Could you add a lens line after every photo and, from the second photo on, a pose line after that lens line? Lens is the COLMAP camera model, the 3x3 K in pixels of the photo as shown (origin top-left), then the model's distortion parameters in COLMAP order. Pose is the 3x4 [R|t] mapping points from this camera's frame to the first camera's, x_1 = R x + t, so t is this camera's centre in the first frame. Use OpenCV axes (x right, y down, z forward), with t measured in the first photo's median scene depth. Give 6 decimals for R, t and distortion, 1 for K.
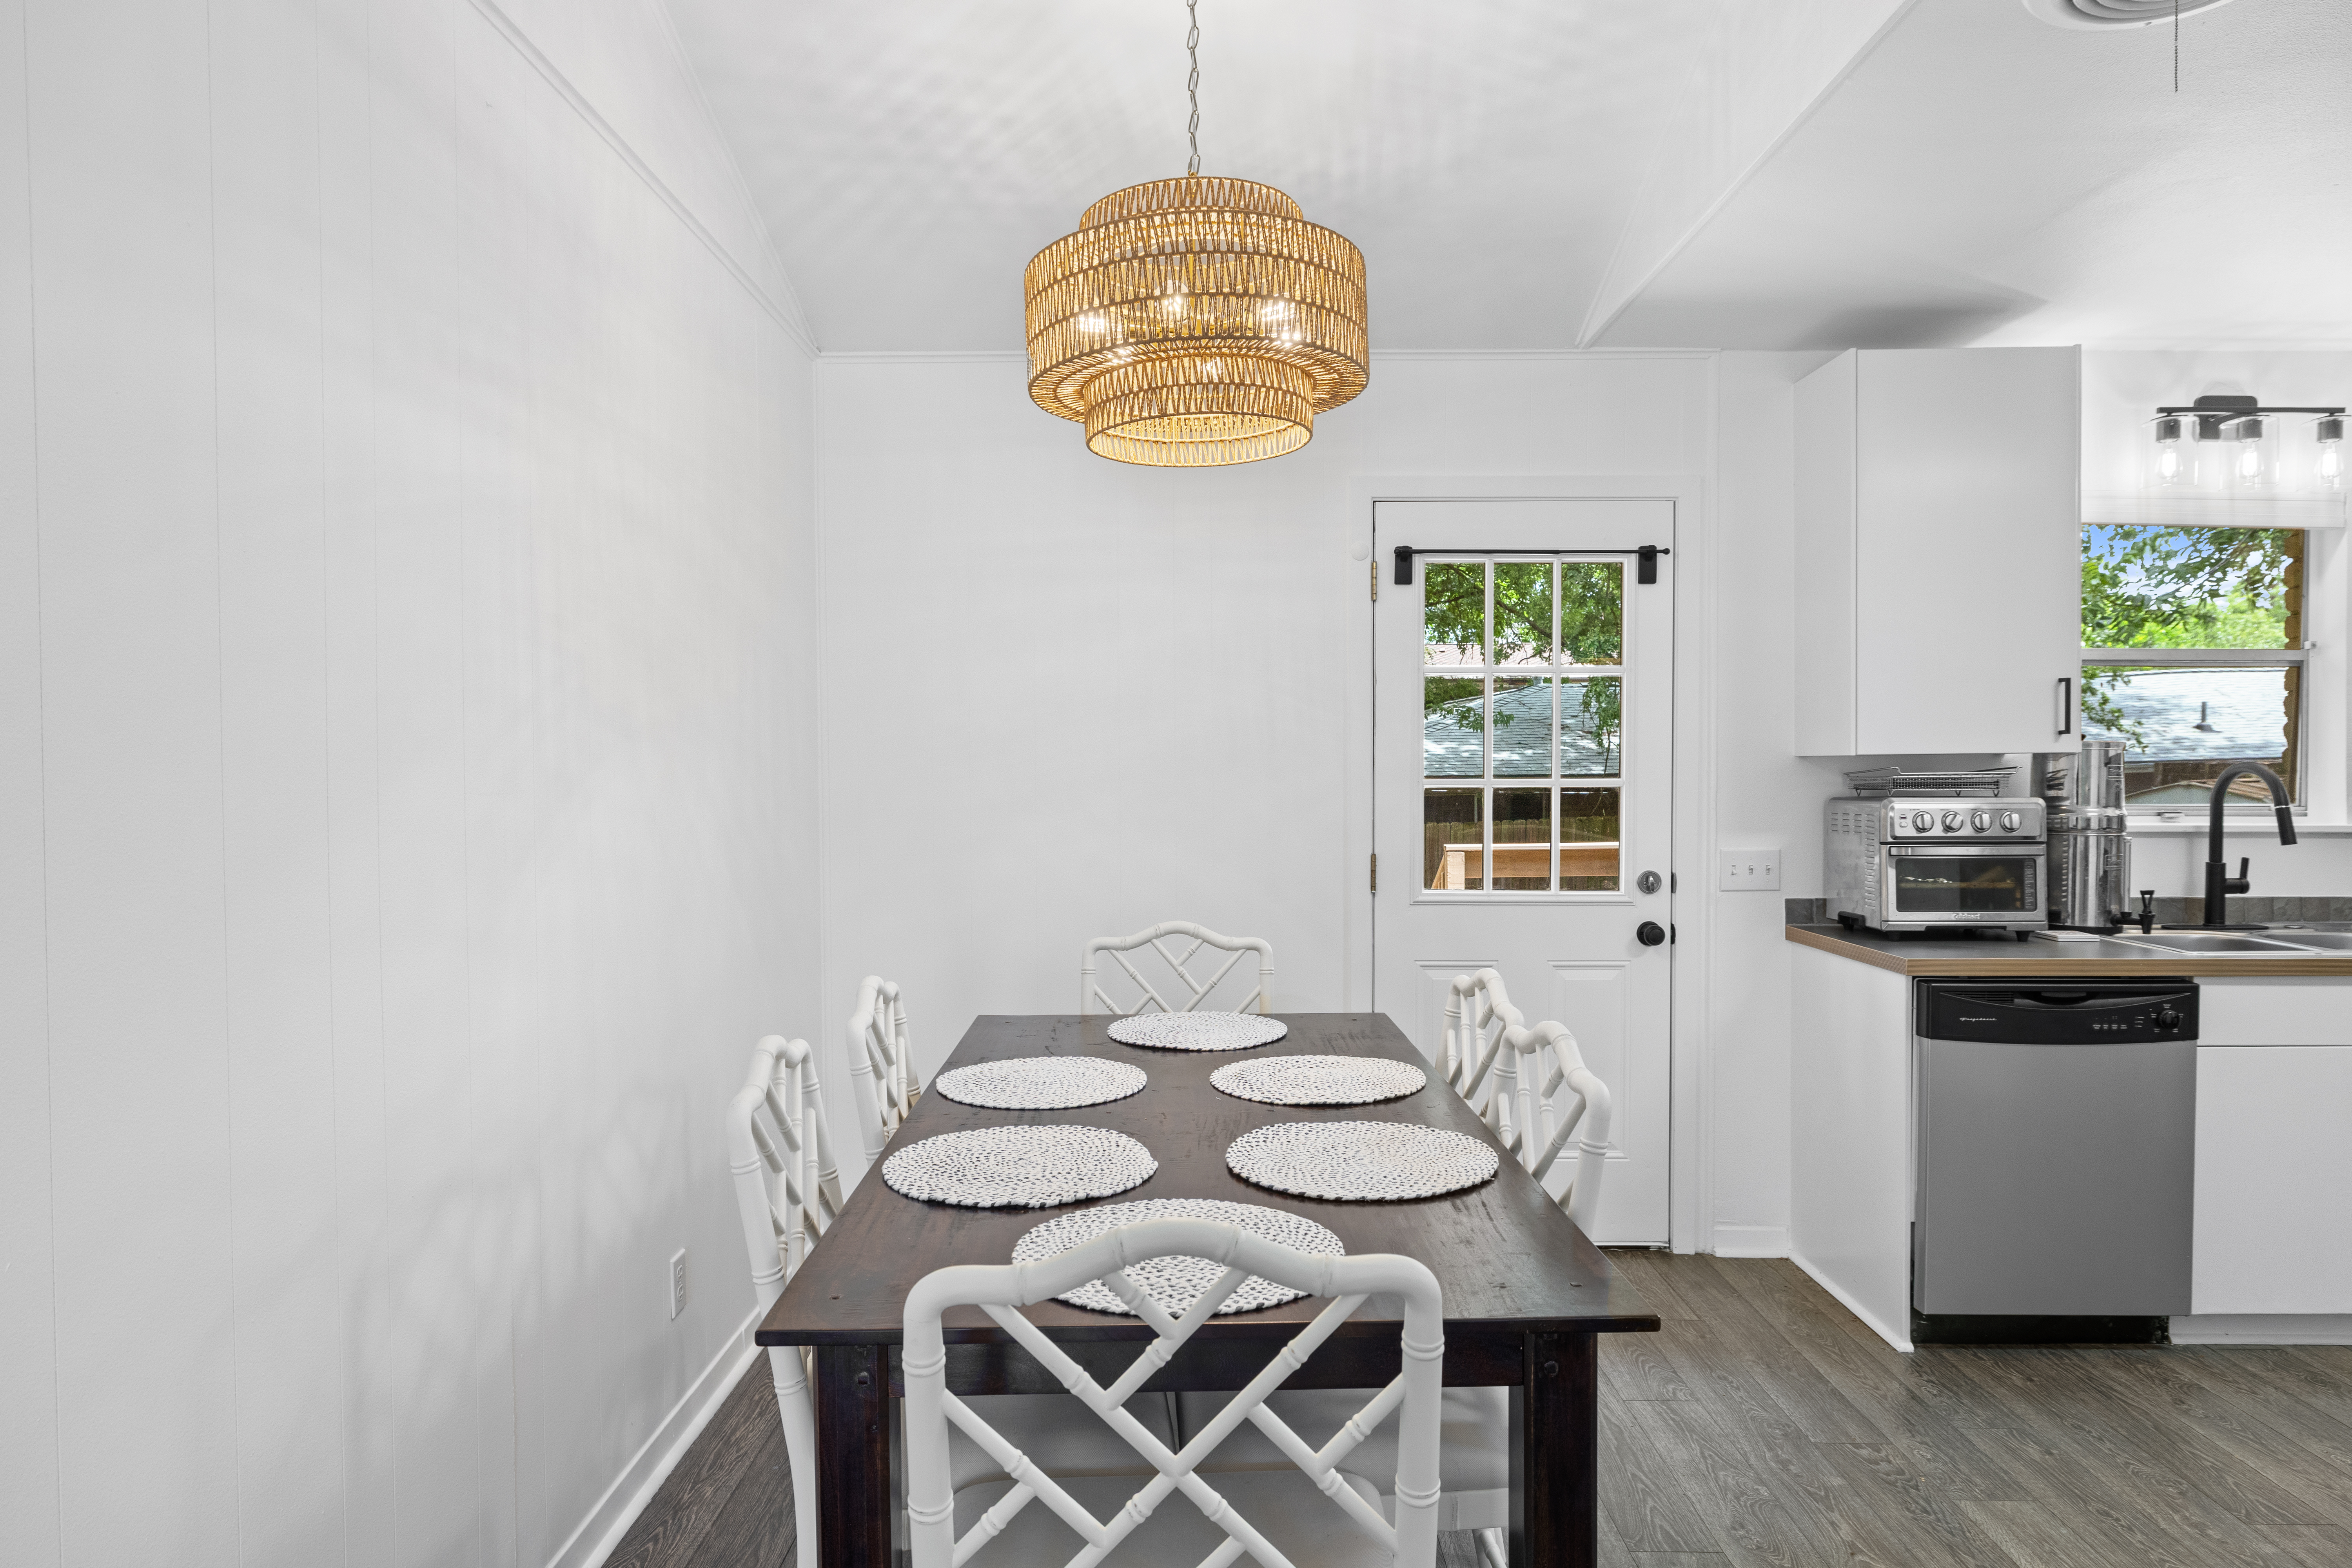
lens RADIAL K [[1393.3, 0, 1173.0], [0, 1393.3, 793.5], [0, 0, 1]] dist [0.000347, 0.000332]
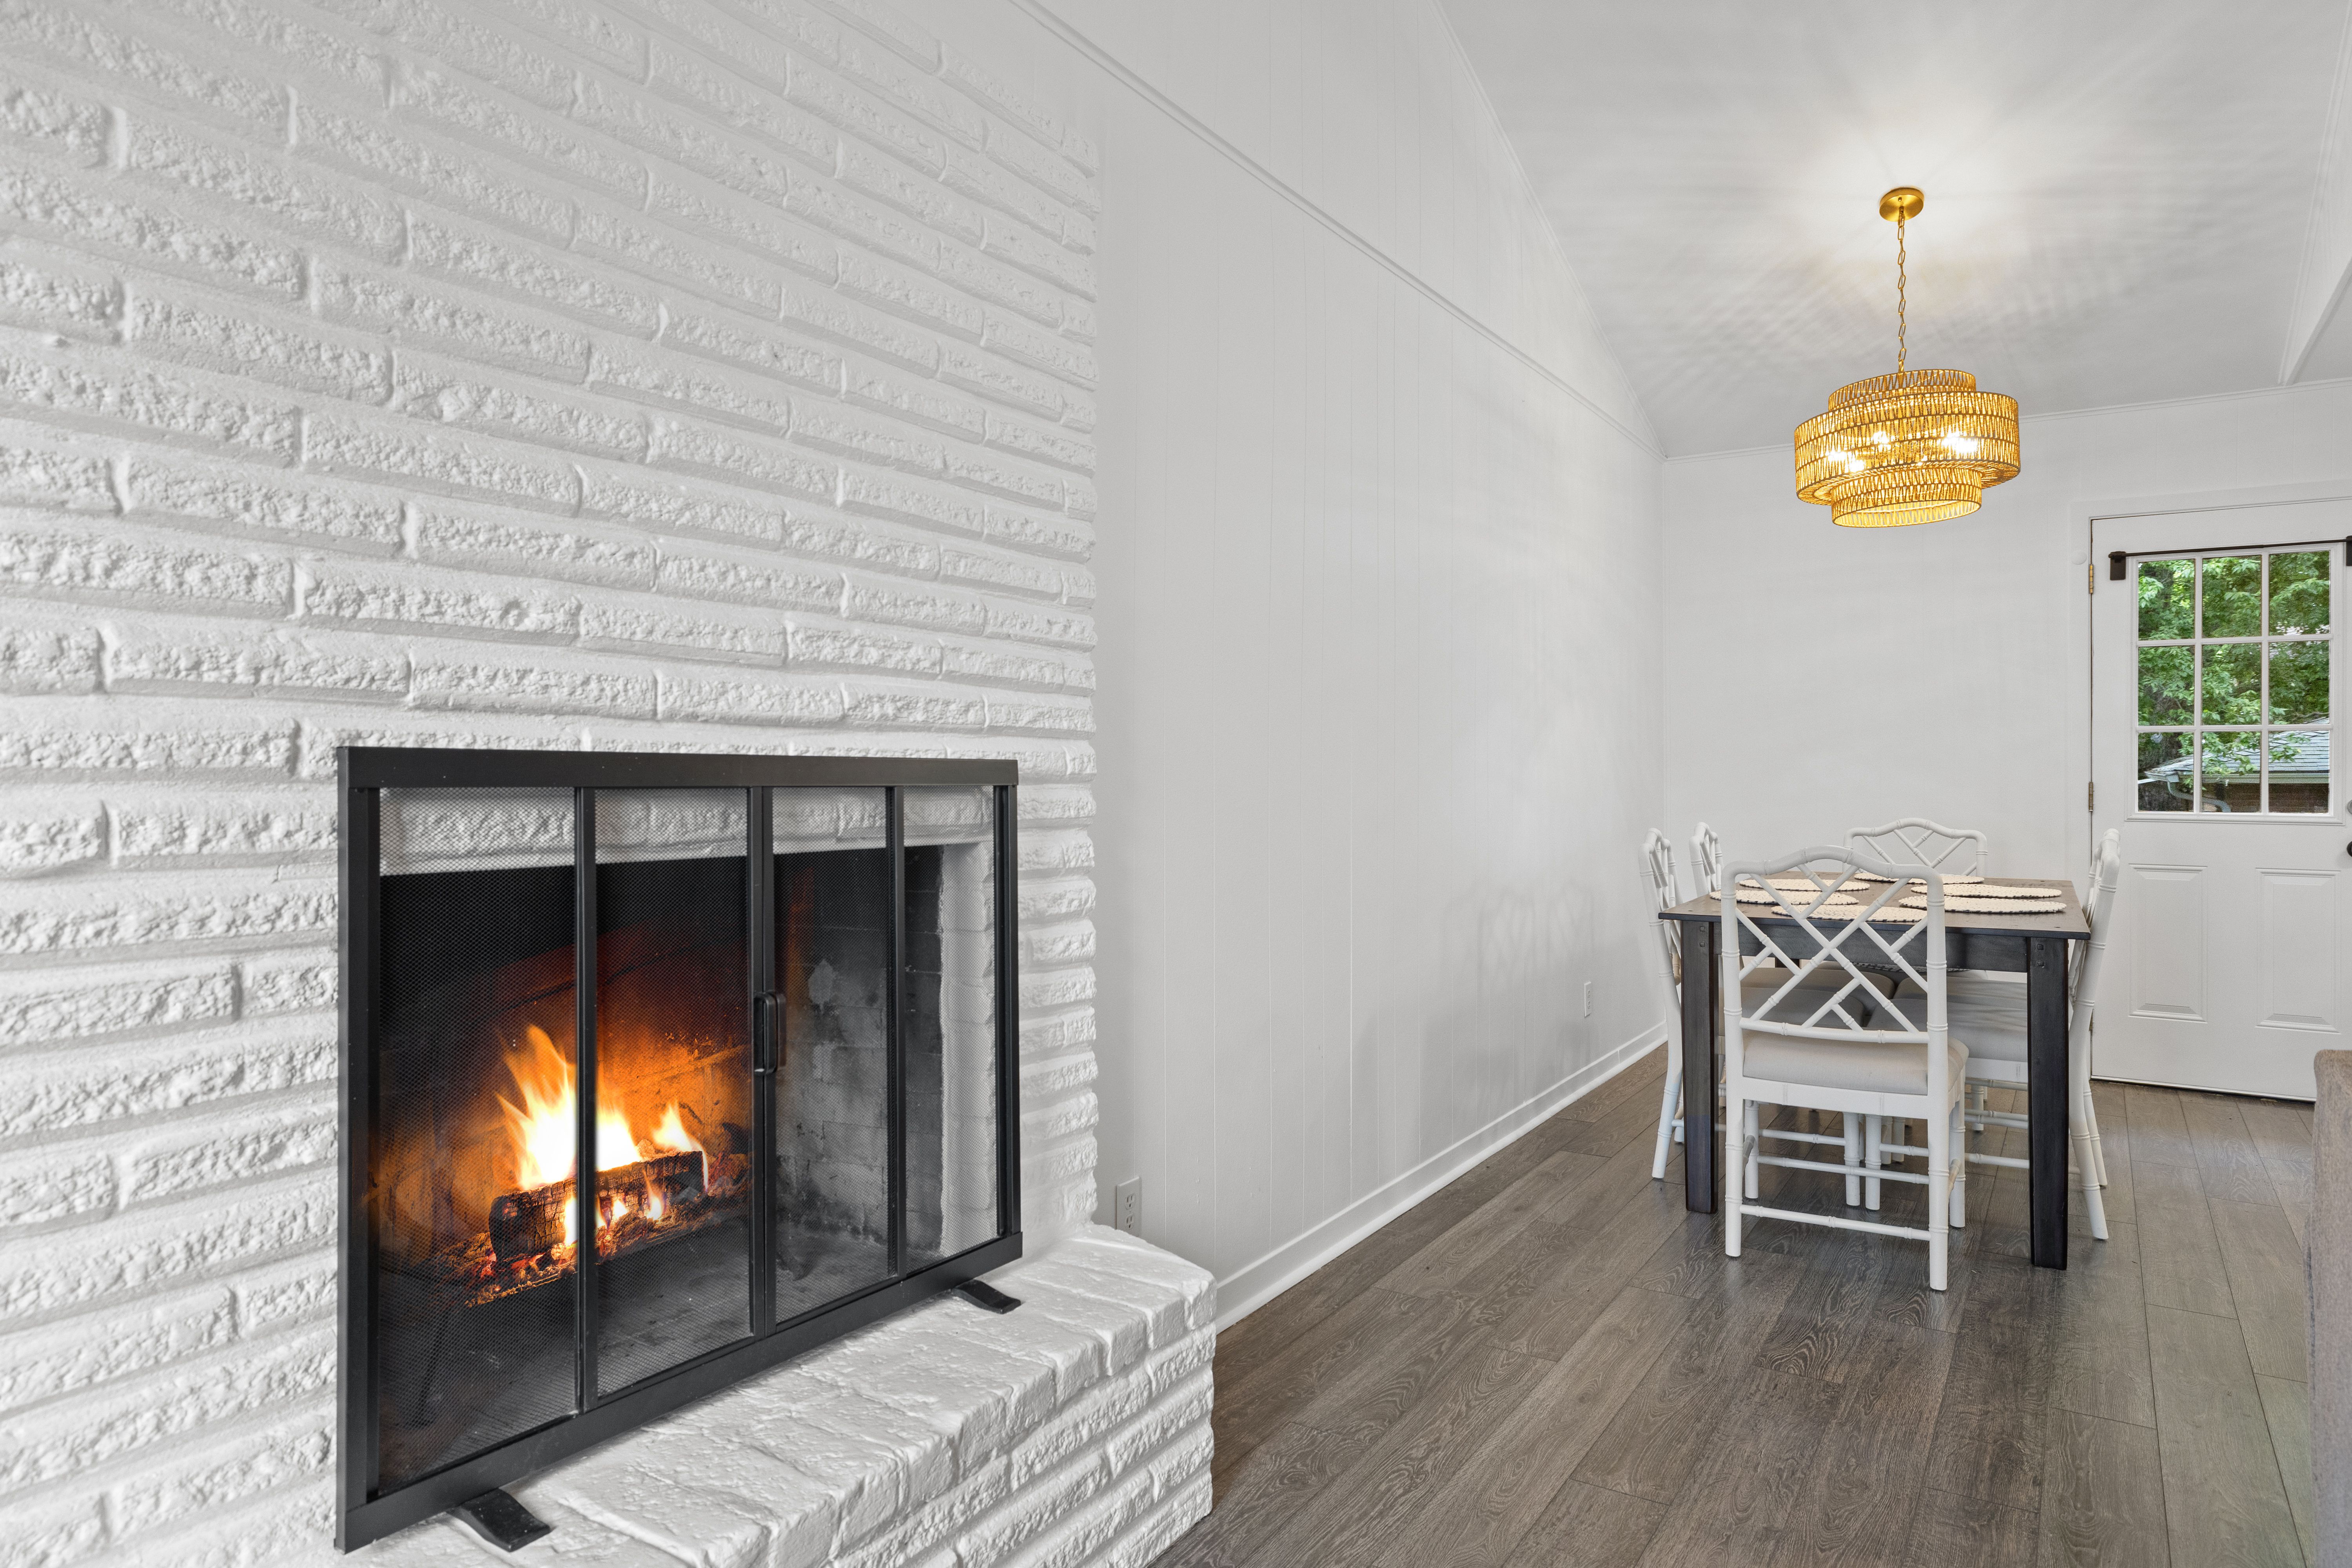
lens RADIAL K [[1393.3, 0, 1183.9], [0, 1393.3, 764.4], [0, 0, 1]] dist [0.000347, 0.000332]
pose [[0.848019, 0.001472, -0.529963, 0.124849], [-0.015533, 0.999636, -0.022080, 0.075667], [0.529738, 0.026956, 0.847733, -0.650052]]
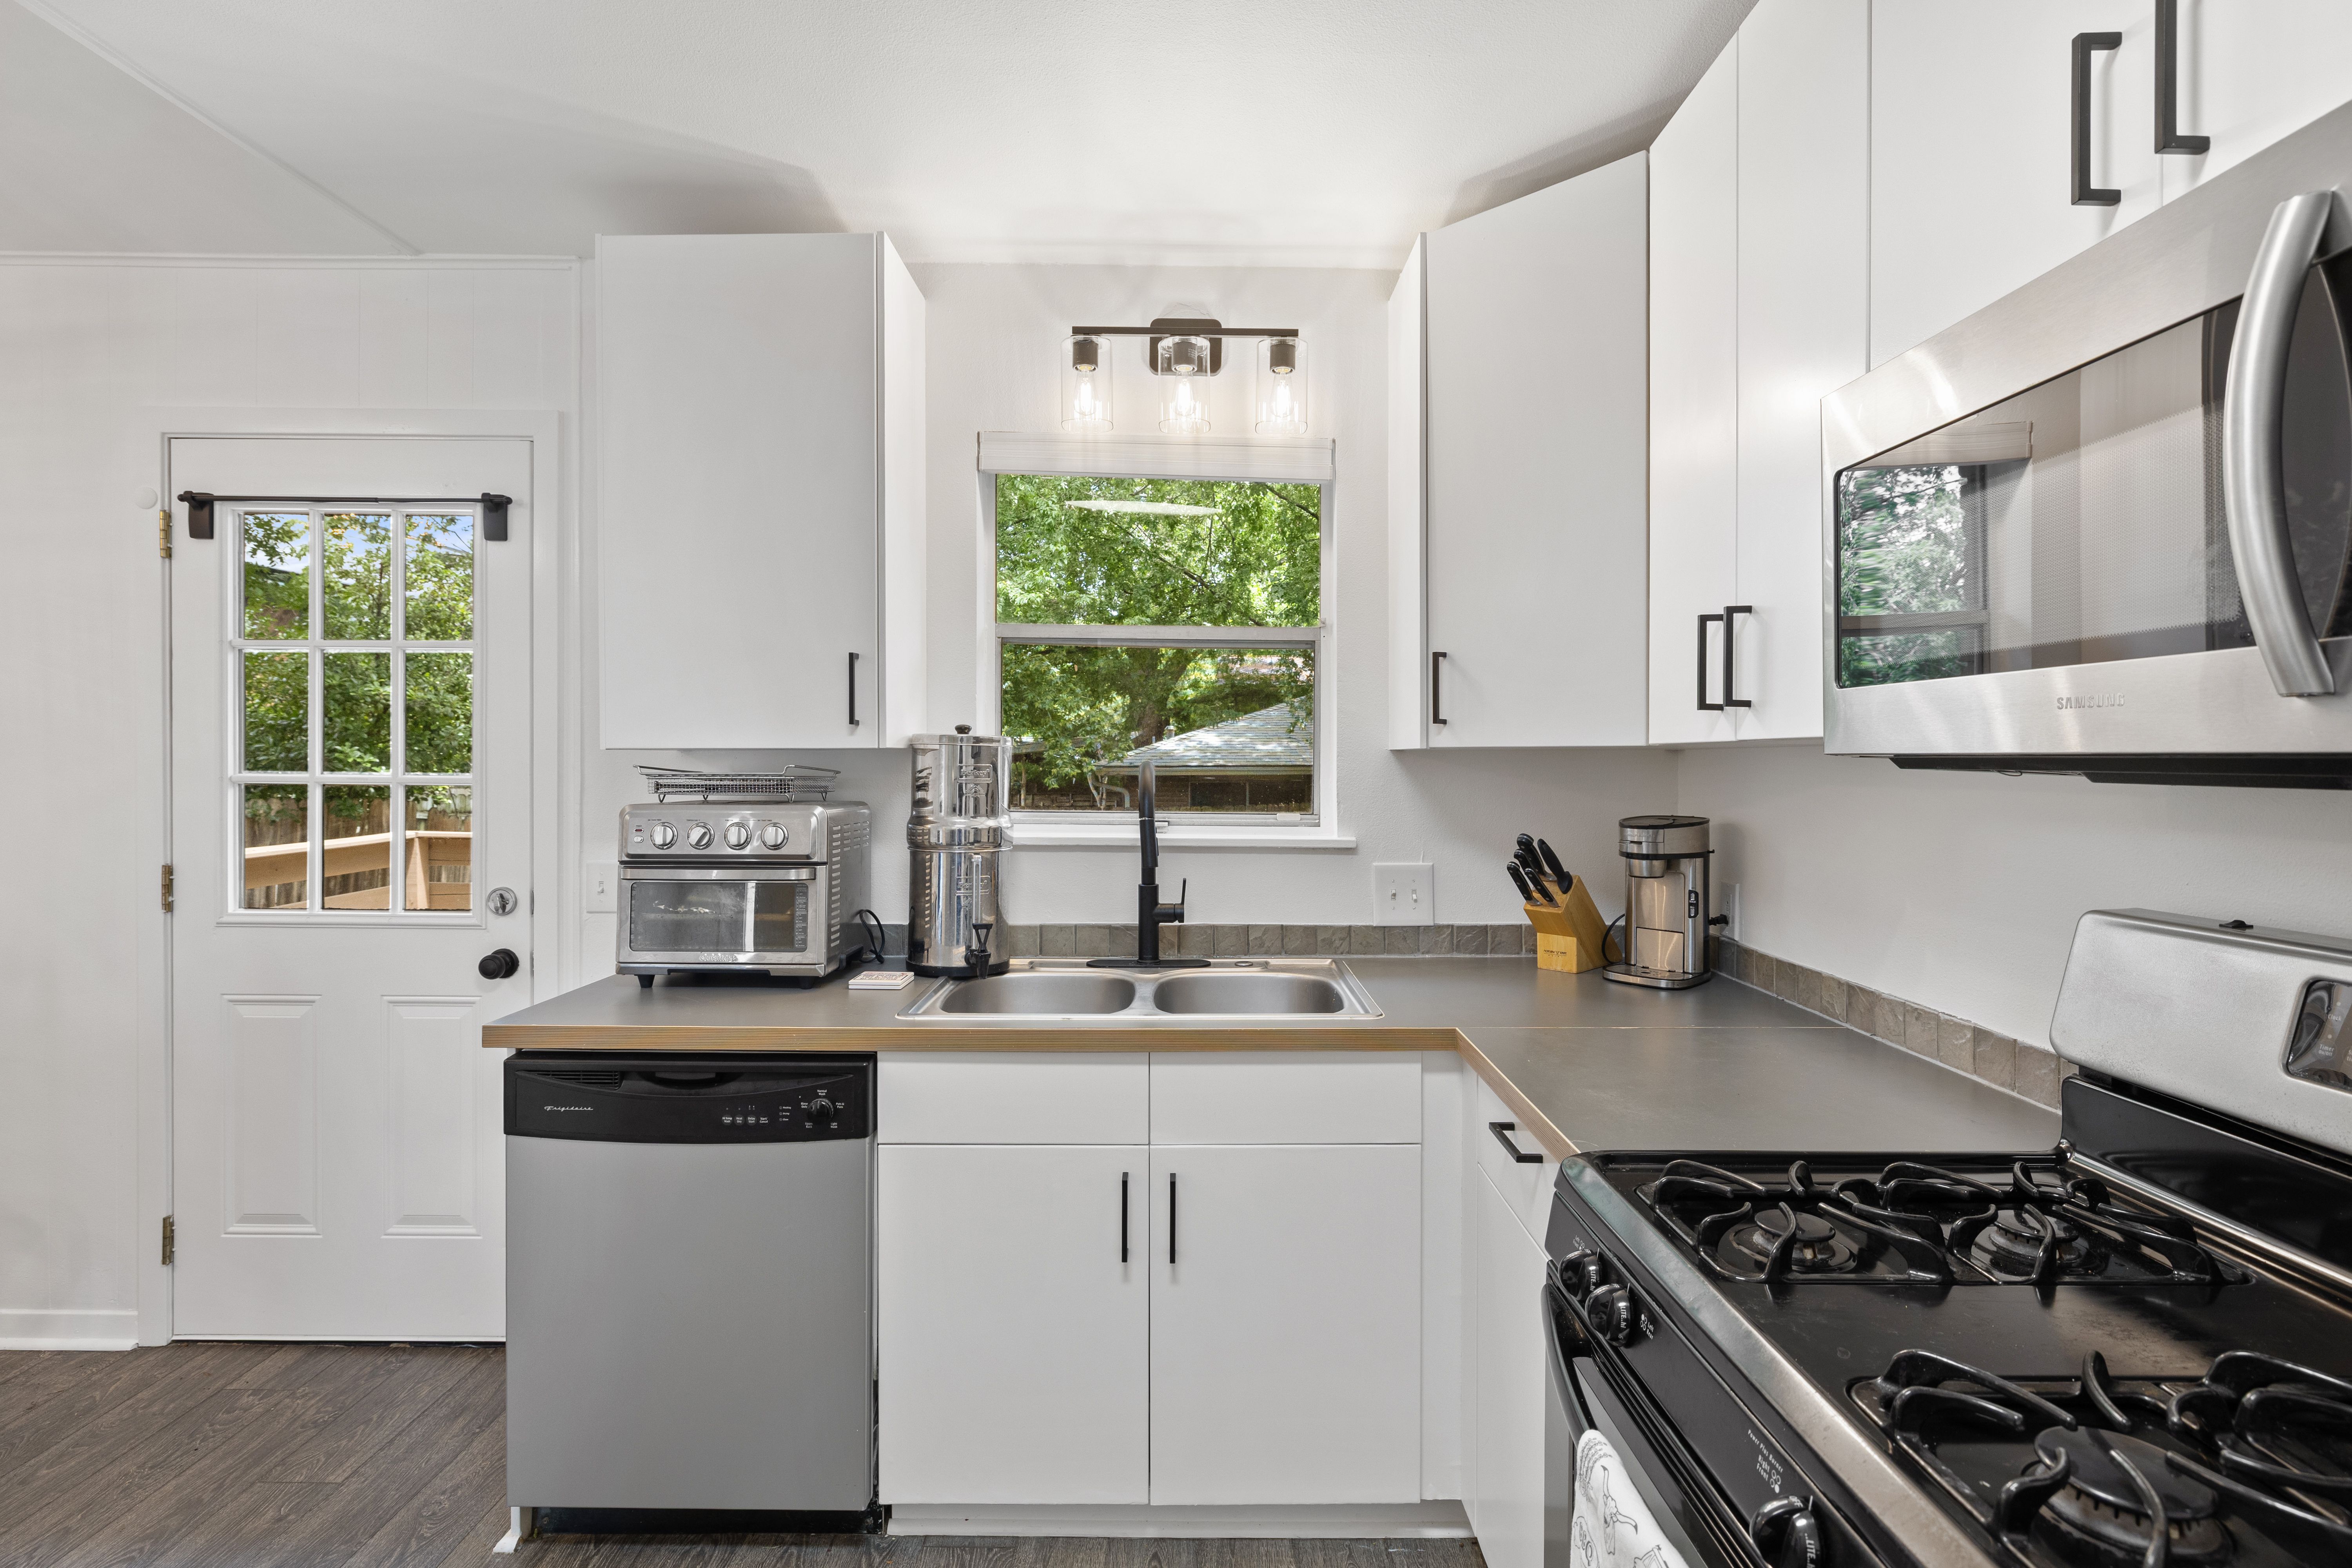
lens RADIAL K [[1130.0, 0, 1221.2], [0, 1130.0, 753.2], [0, 0, 1]] dist [-0.000894, 0.000056]
pose [[0.999963, 0.007127, 0.004839, 0.836464], [-0.007056, 0.999867, -0.014712, -0.018747], [-0.004943, 0.014678, 0.999880, 0.358513]]
